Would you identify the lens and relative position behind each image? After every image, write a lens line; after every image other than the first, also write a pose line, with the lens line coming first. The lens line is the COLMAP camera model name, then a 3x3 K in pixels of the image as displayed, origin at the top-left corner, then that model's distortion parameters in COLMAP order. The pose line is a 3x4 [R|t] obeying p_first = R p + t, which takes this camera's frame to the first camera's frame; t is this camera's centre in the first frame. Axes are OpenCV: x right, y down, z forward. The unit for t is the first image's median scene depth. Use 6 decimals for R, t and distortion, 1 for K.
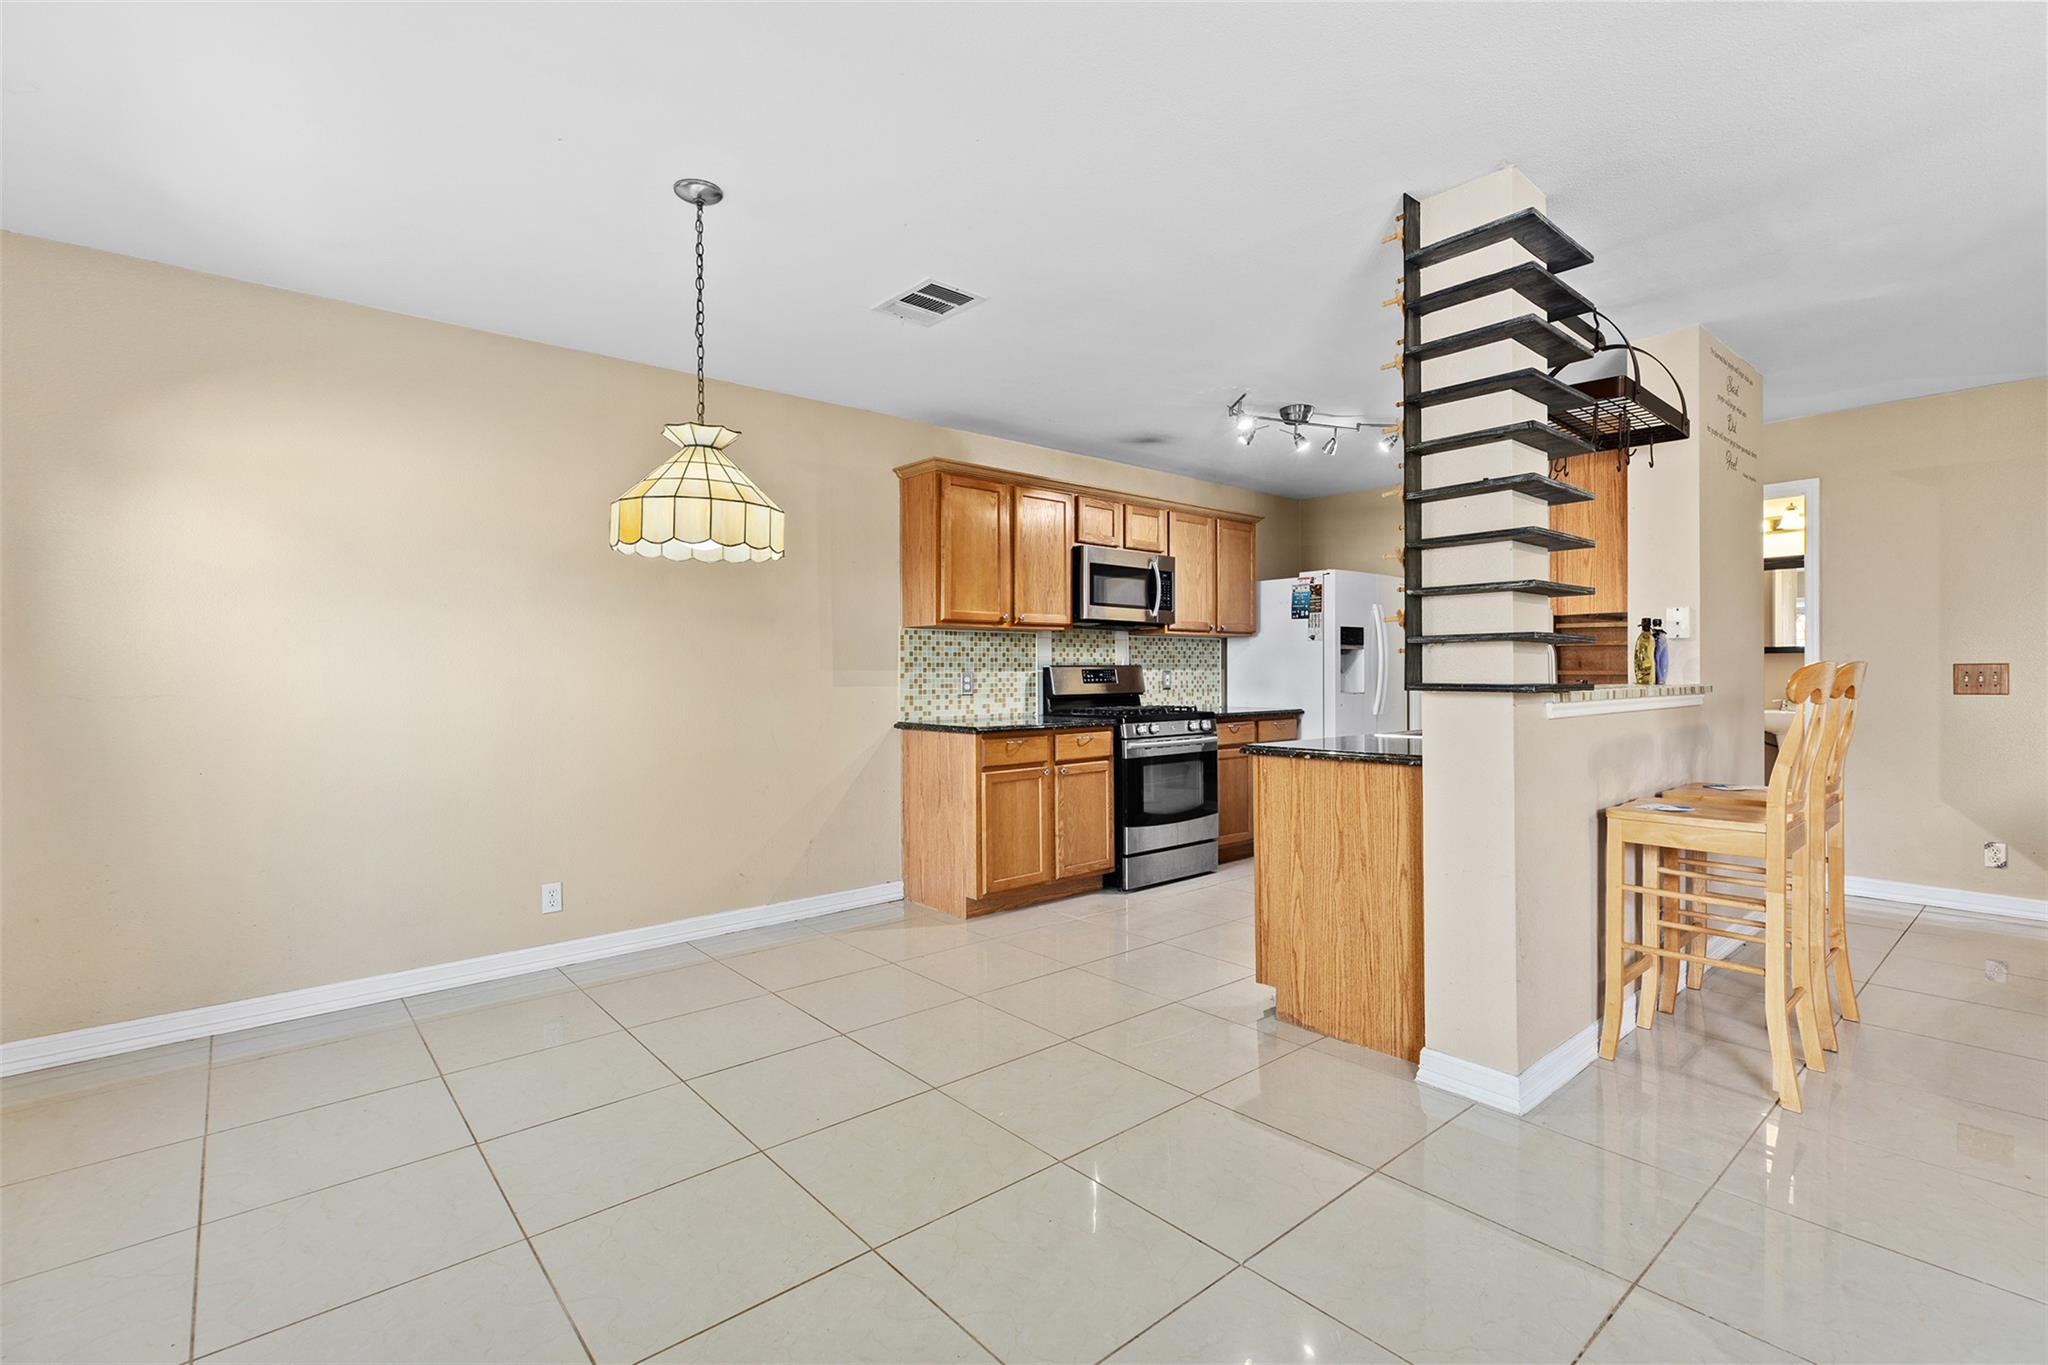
lens RADIAL K [[924.6, 0, 1020.4], [0, 924.6, 679.3], [0, 0, 1]] dist [0.004740, 0.000626]
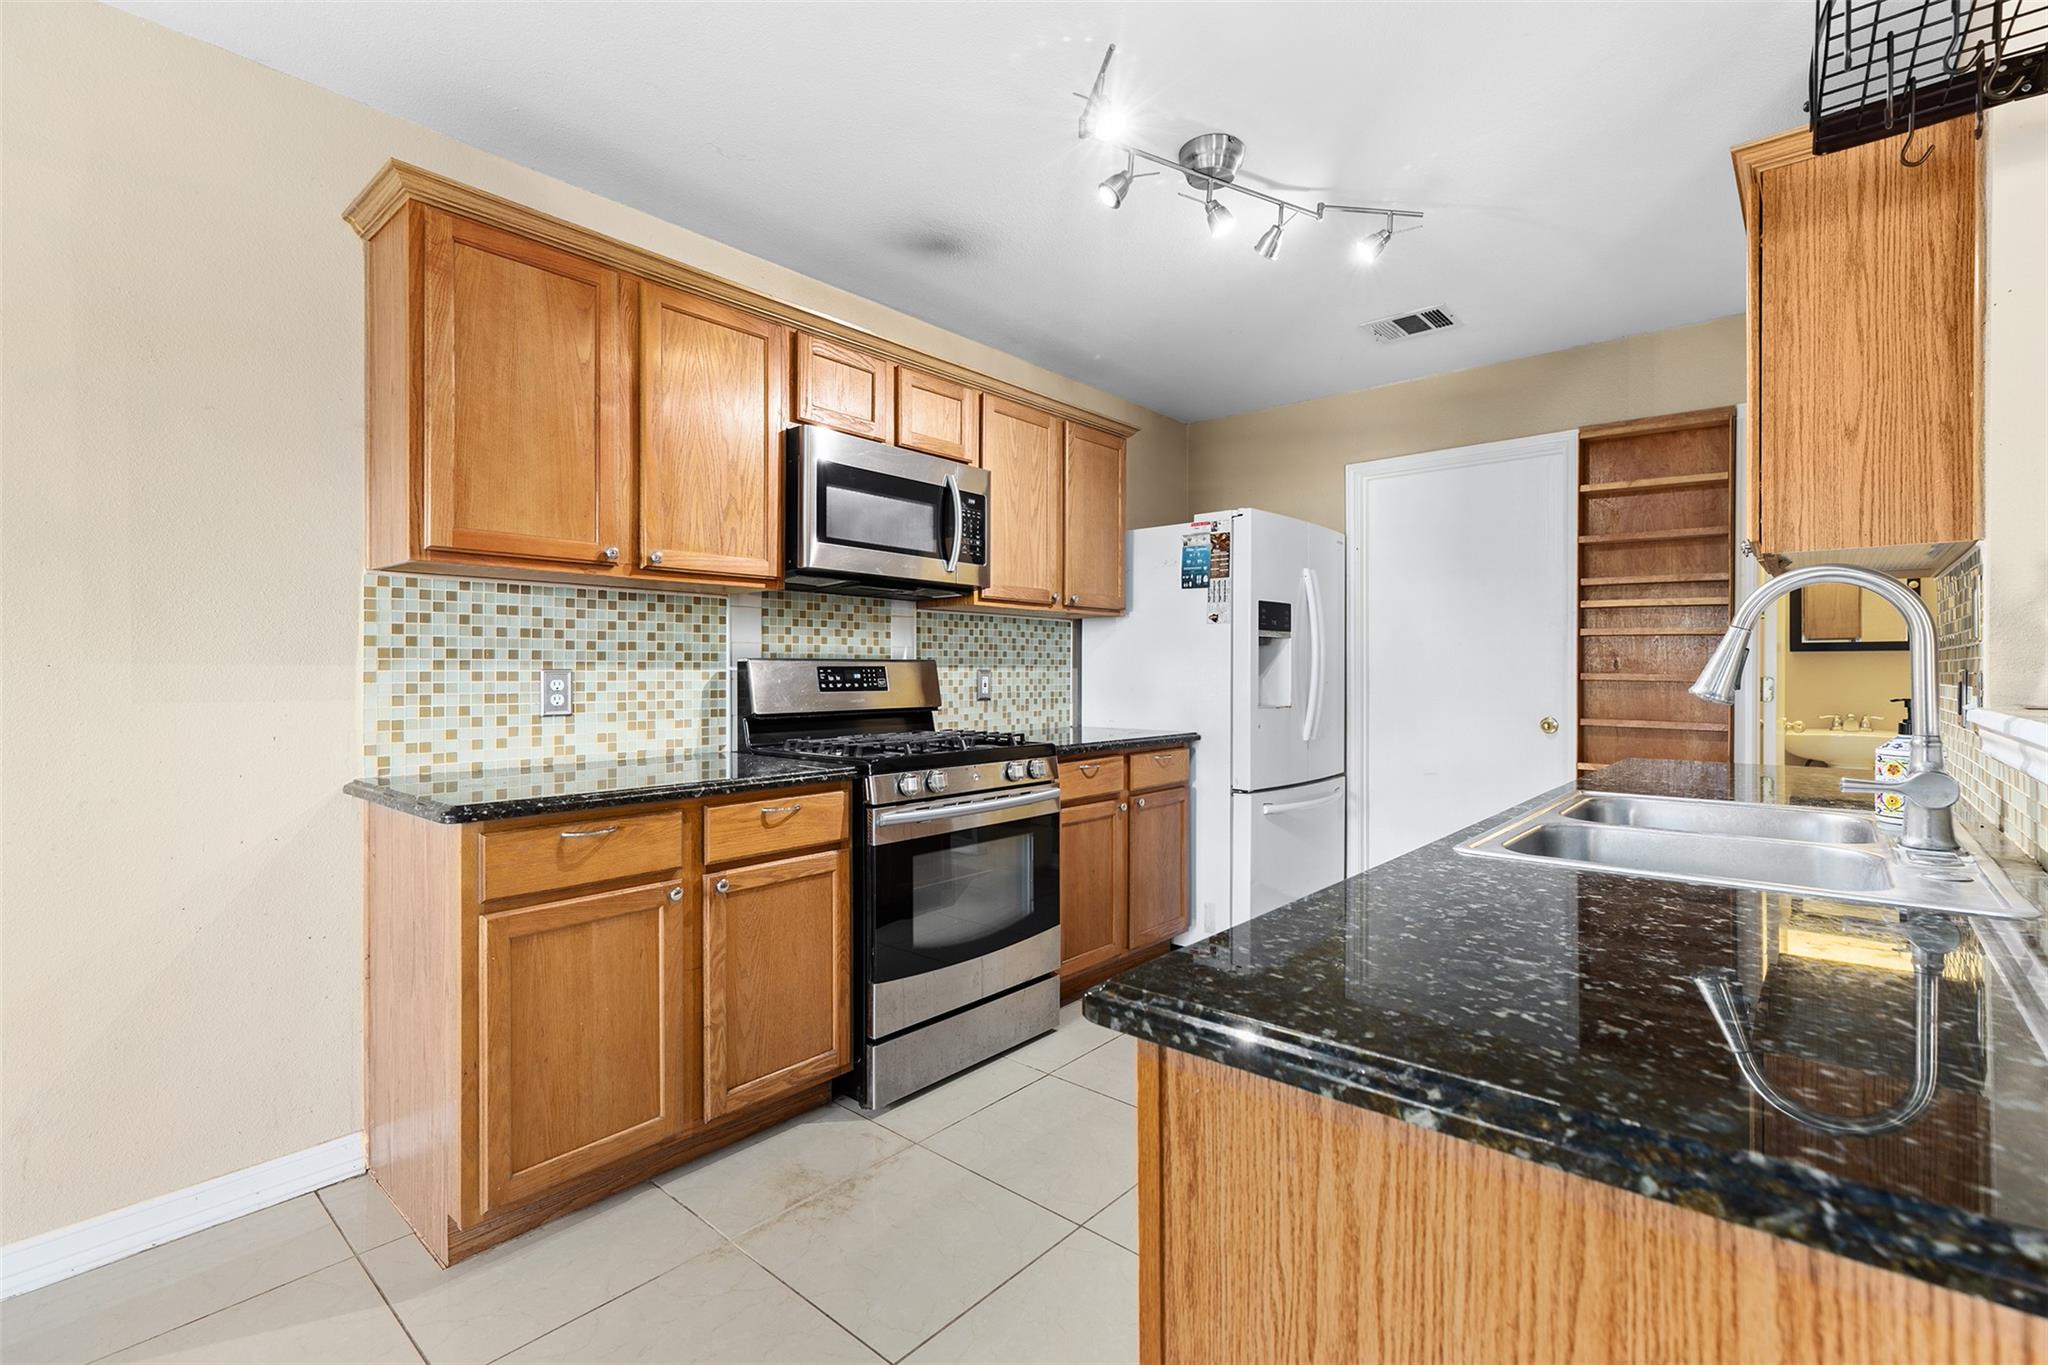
lens RADIAL K [[924.6, 0, 1038.1], [0, 924.6, 681.0], [0, 0, 1]] dist [0.004740, 0.000626]
pose [[0.987020, 0.004346, 0.160538, 0.117479], [-0.004747, 0.999987, 0.002112, -0.004151], [-0.160527, -0.002847, 0.987027, 0.481594]]
